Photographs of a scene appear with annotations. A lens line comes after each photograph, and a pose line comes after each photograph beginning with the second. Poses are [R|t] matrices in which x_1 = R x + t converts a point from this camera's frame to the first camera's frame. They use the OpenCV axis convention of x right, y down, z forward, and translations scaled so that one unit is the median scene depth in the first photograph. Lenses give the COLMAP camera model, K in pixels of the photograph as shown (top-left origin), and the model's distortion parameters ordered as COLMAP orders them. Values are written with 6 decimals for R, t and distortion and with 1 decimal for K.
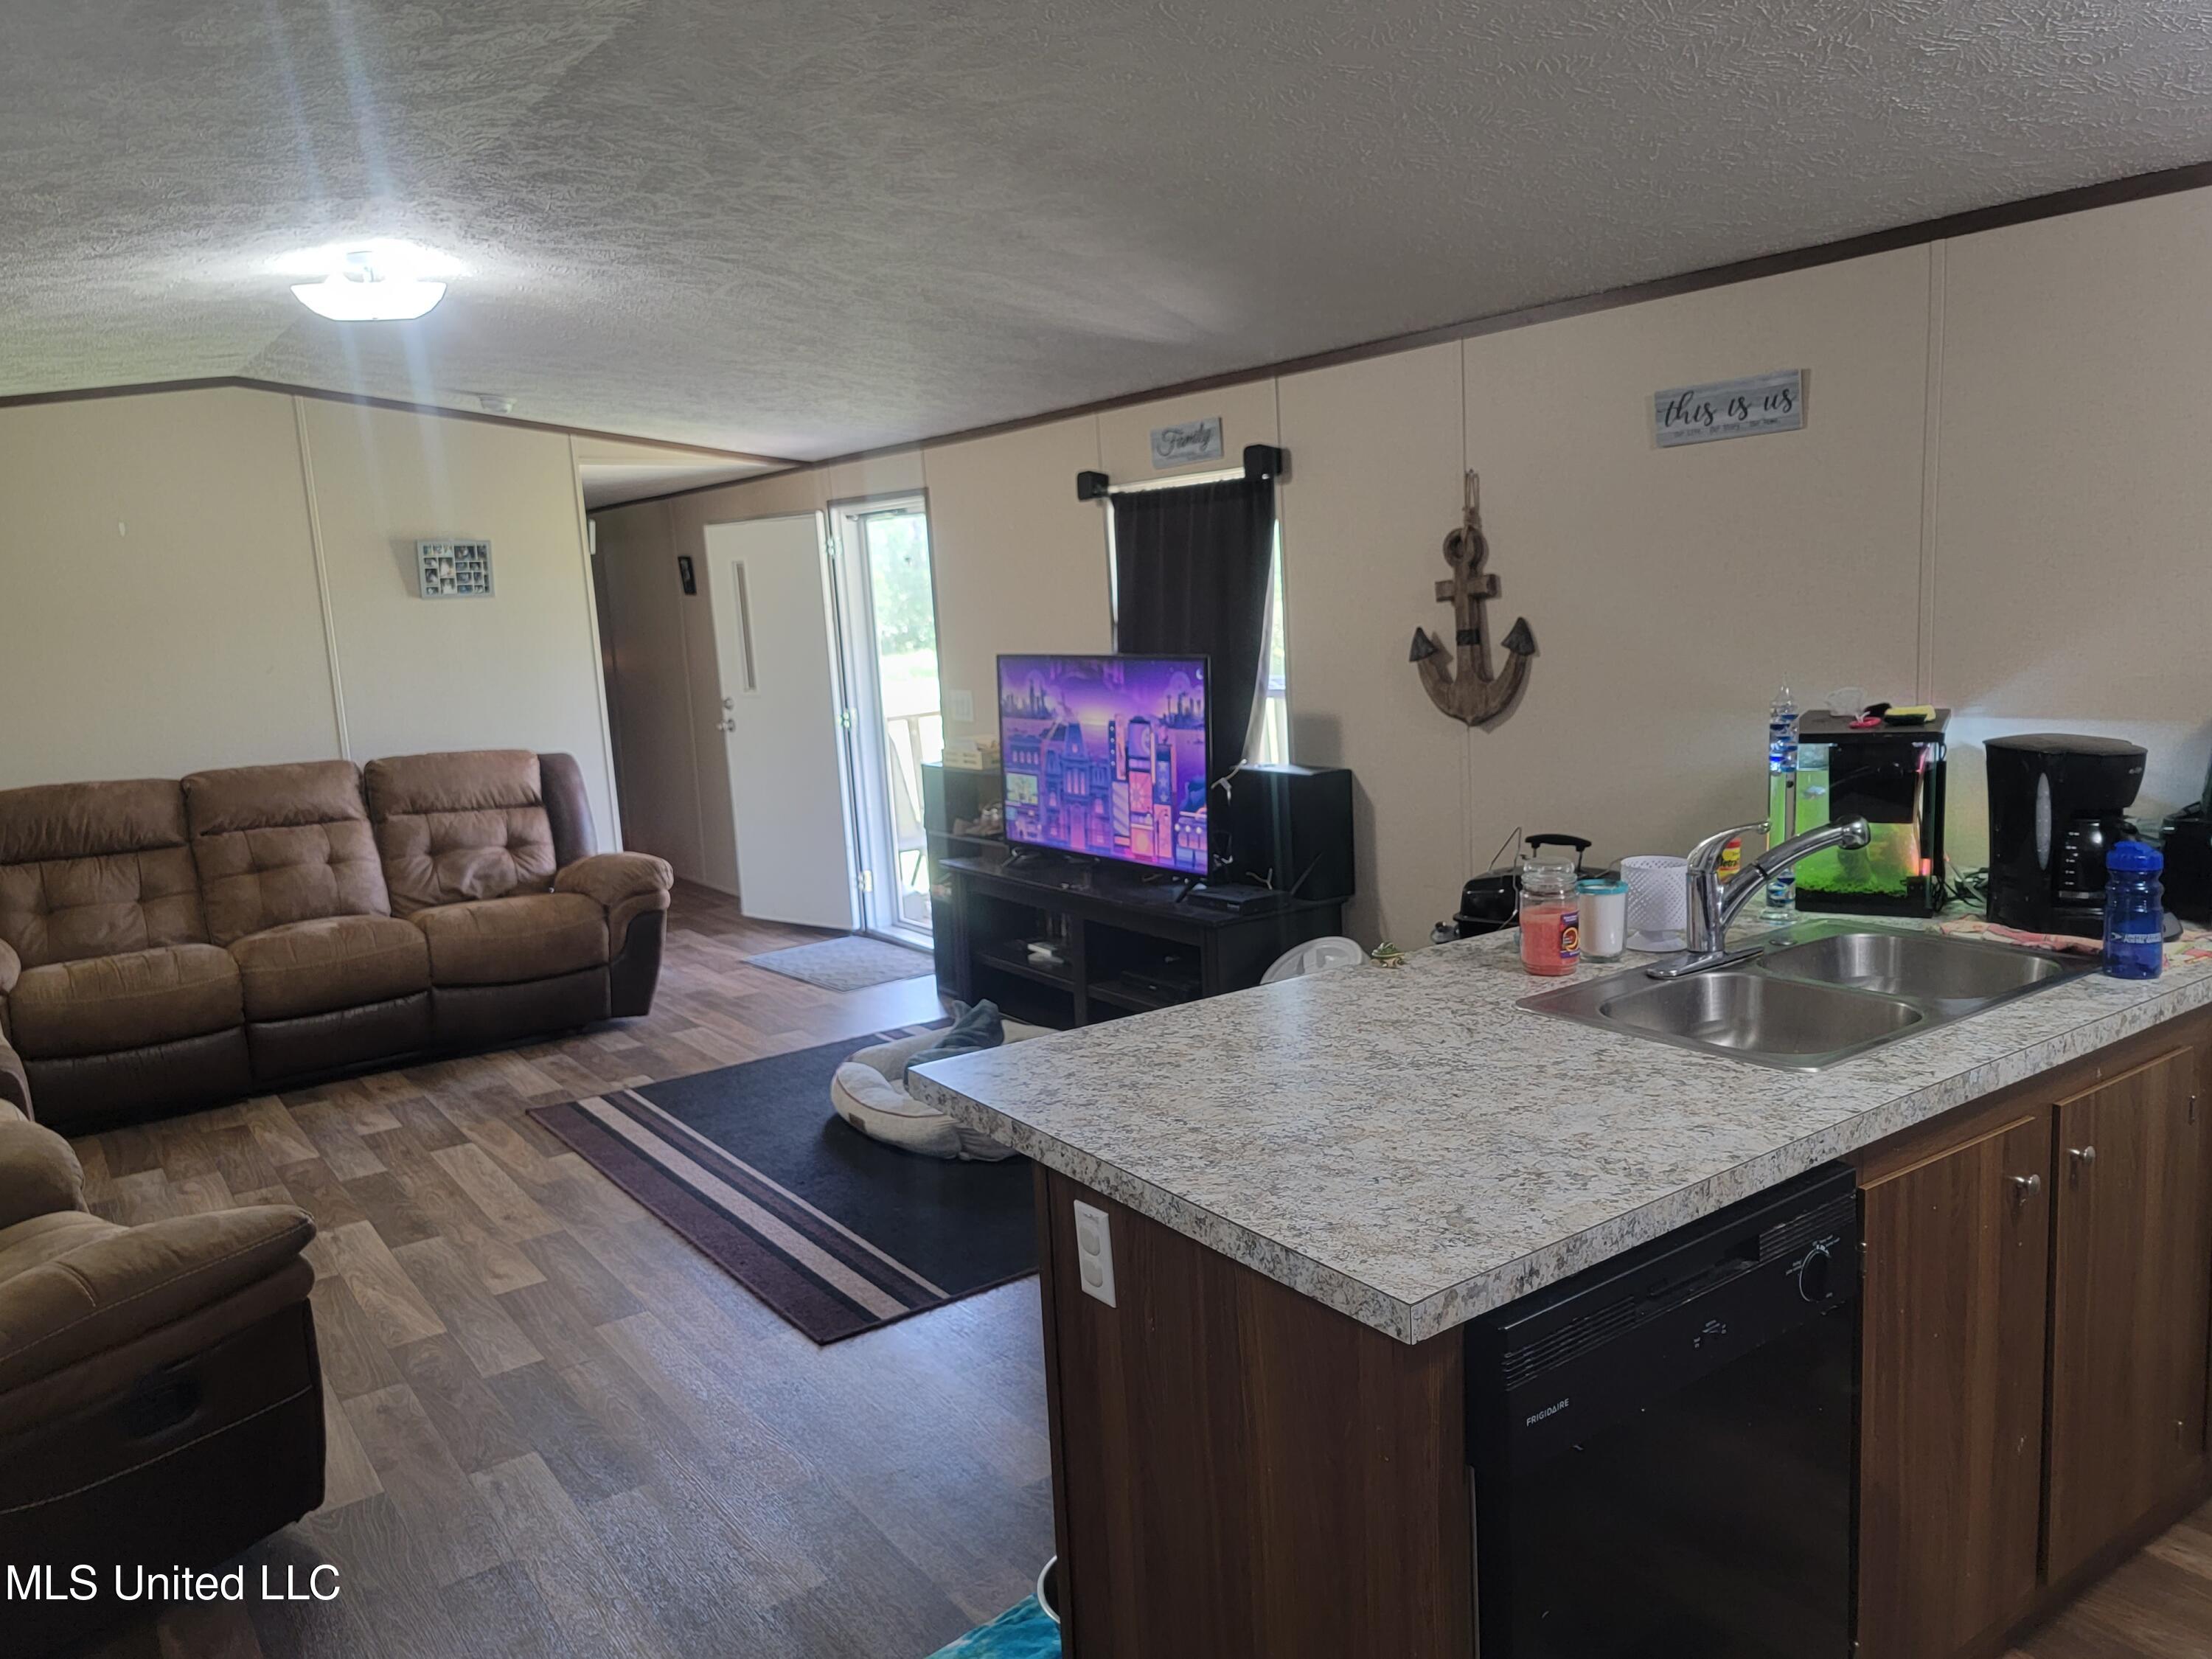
lens RADIAL K [[1569.6, 0, 1106.0], [0, 1569.6, 829.5], [0, 0, 1]] dist [0.044745, -0.030987]
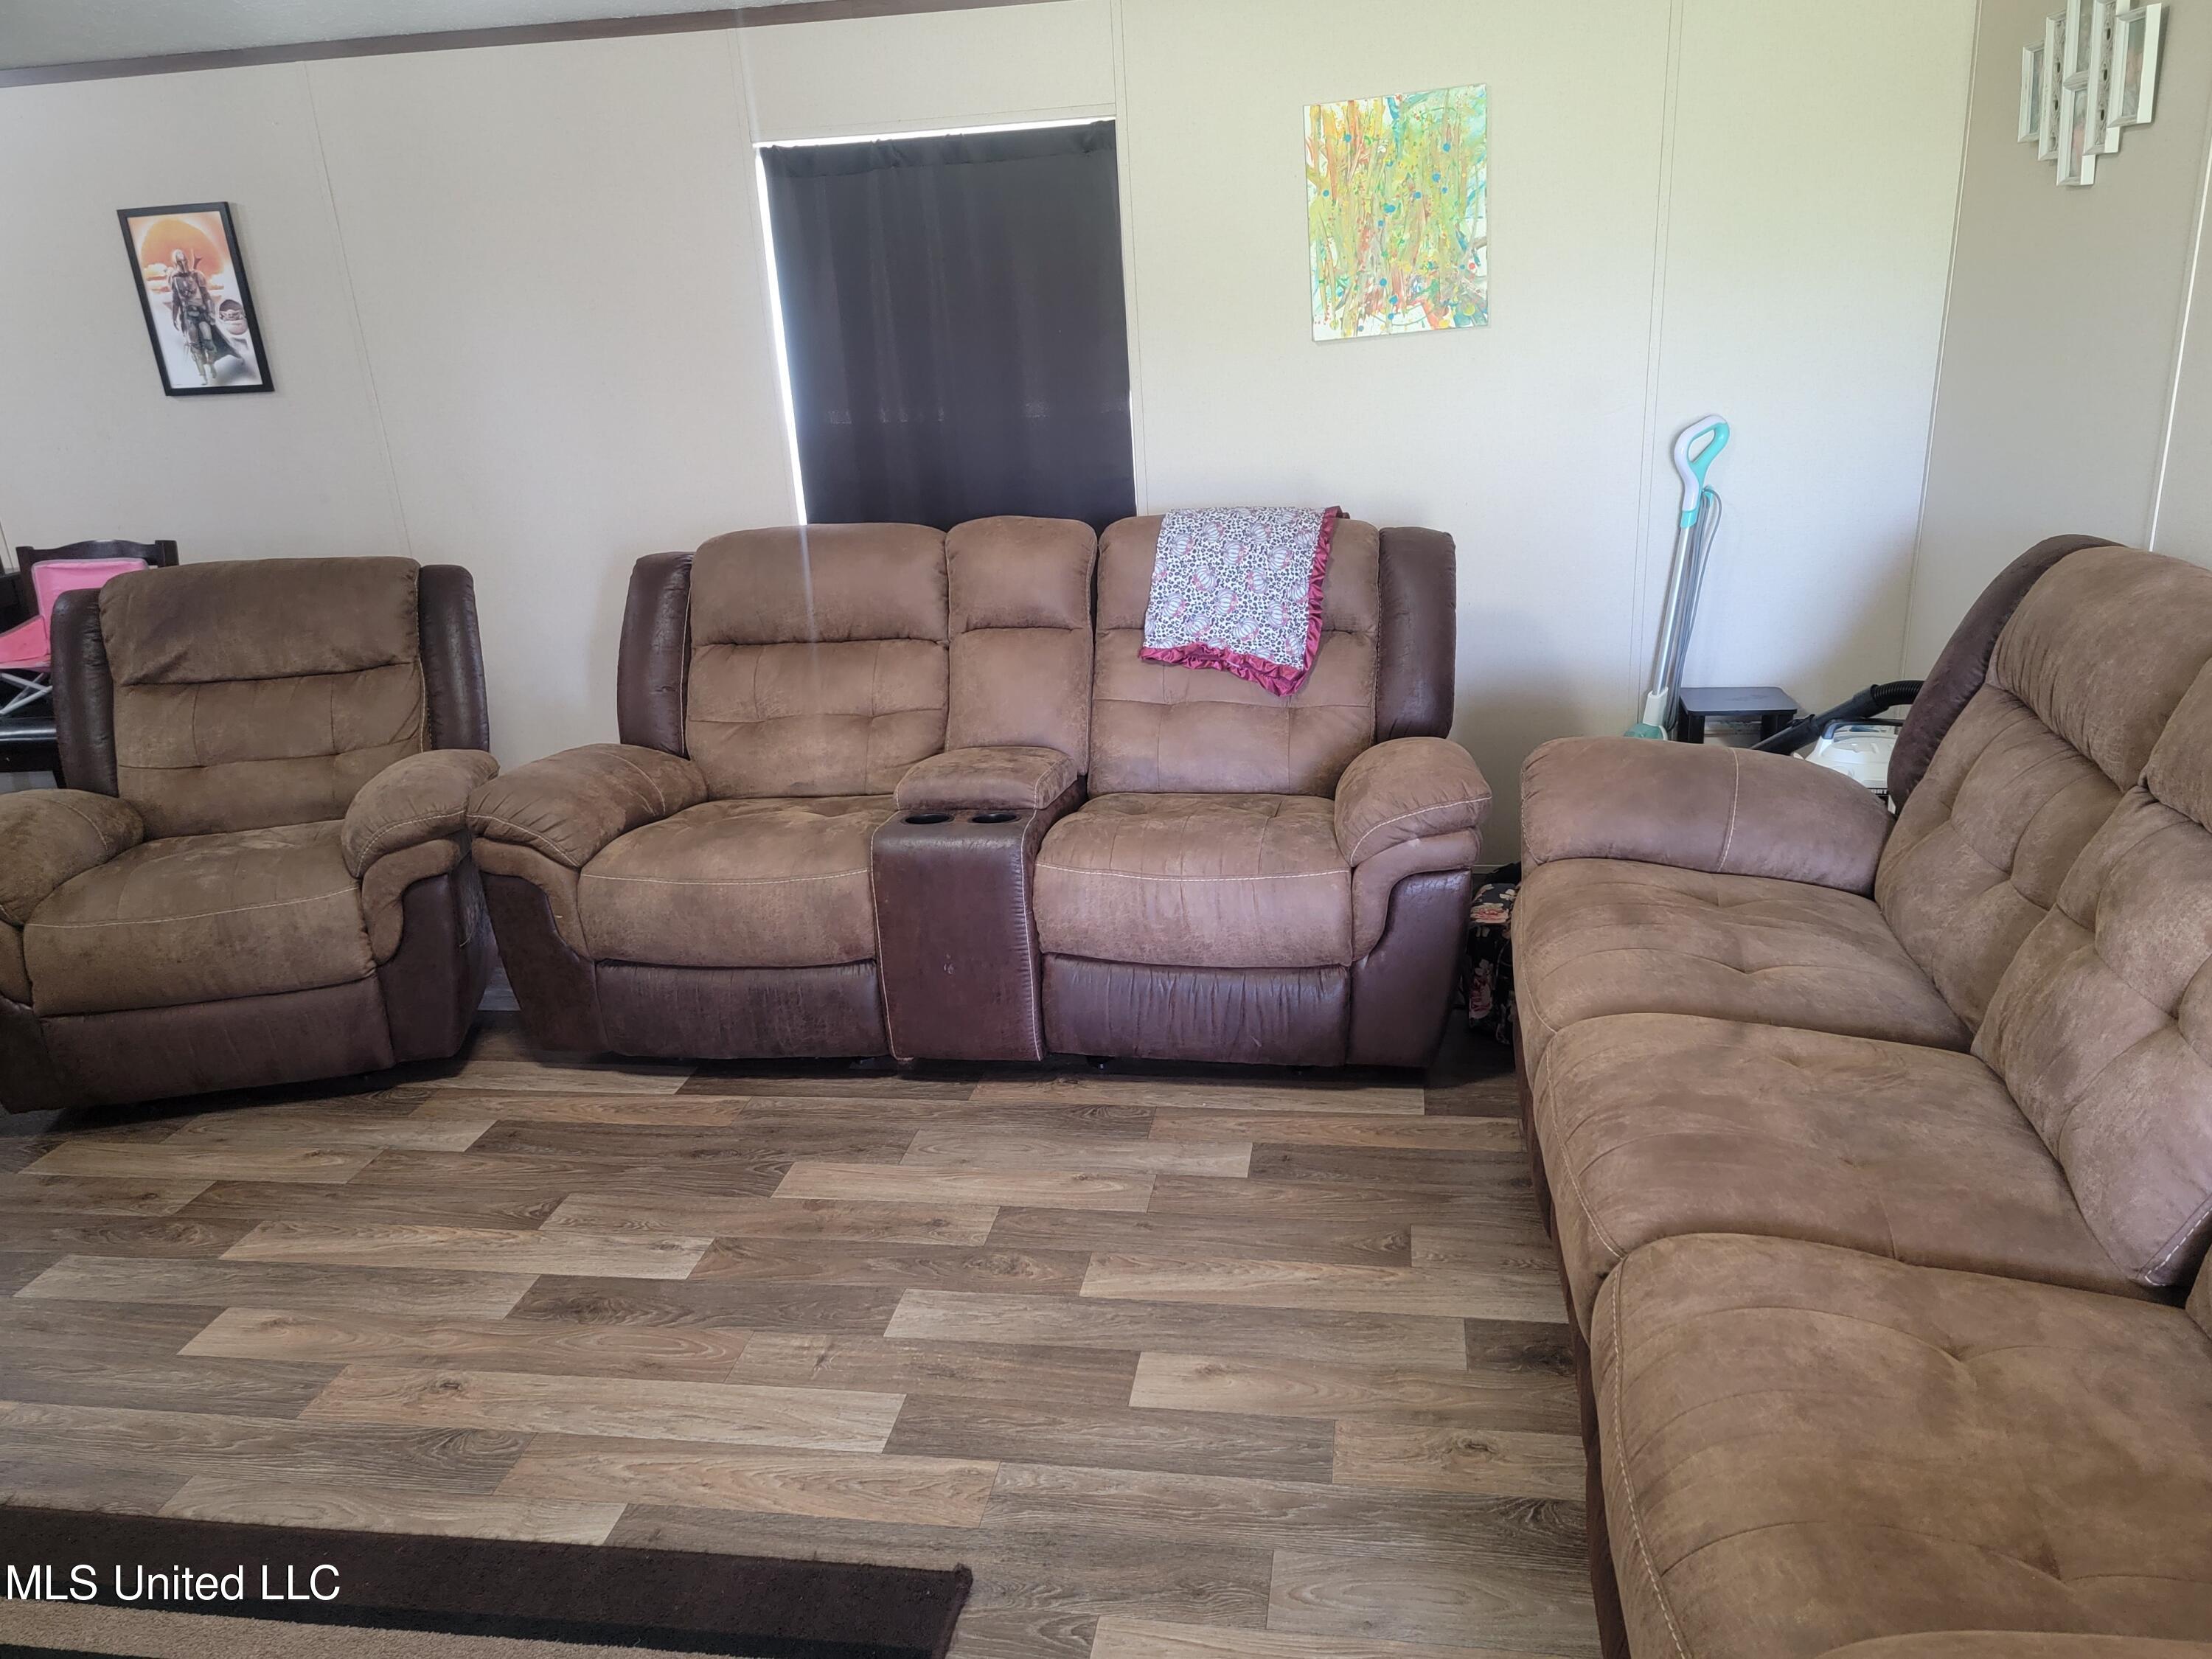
lens RADIAL K [[1598.2, 0, 1171.7], [0, 1598.2, 864.4], [0, 0, 1]] dist [0.043372, -0.005169]
pose [[-0.690655, 0.327401, -0.644829, -0.171392], [-0.022698, 0.881399, 0.471827, -0.150936], [0.722828, 0.340506, -0.601311, 1.060198]]
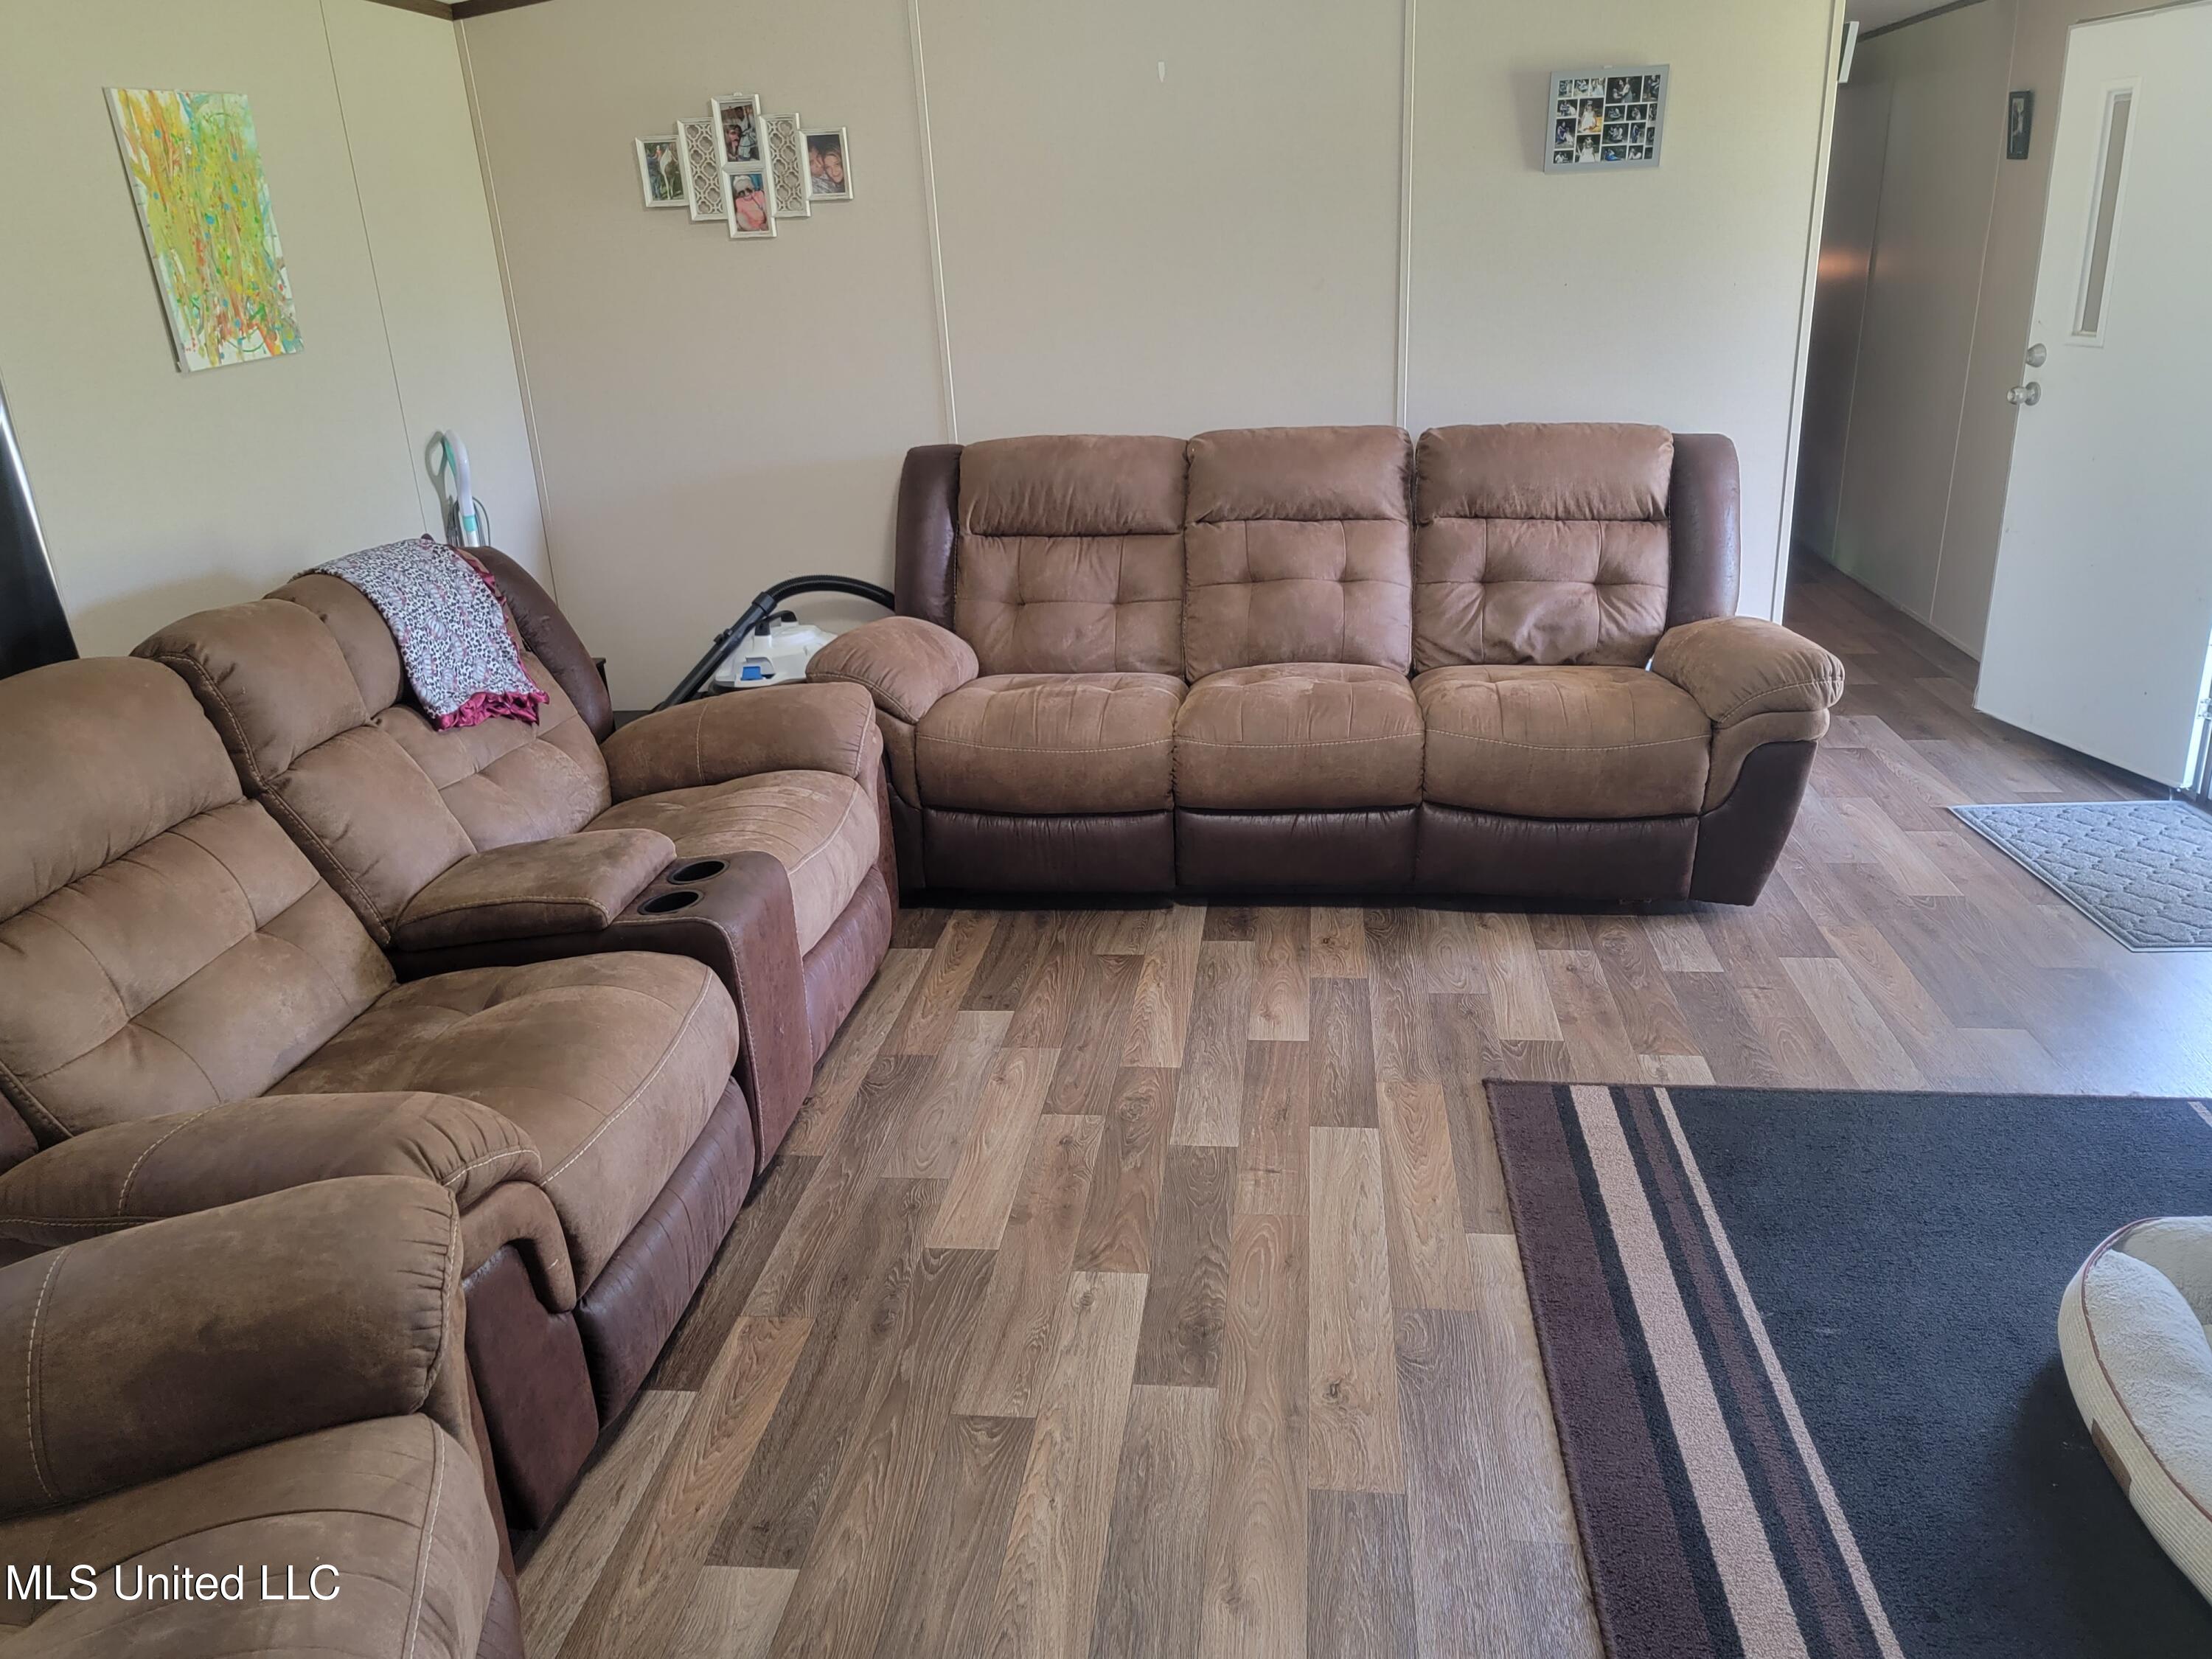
lens RADIAL K [[1569.6, 0, 1106.0], [0, 1569.6, 829.5], [0, 0, 1]] dist [0.044745, -0.030987]
pose [[0.734211, 0.252452, -0.630239, -0.102246], [-0.091927, 0.956713, 0.276134, -0.057547], [0.672669, -0.144805, 0.725637, 0.416054]]
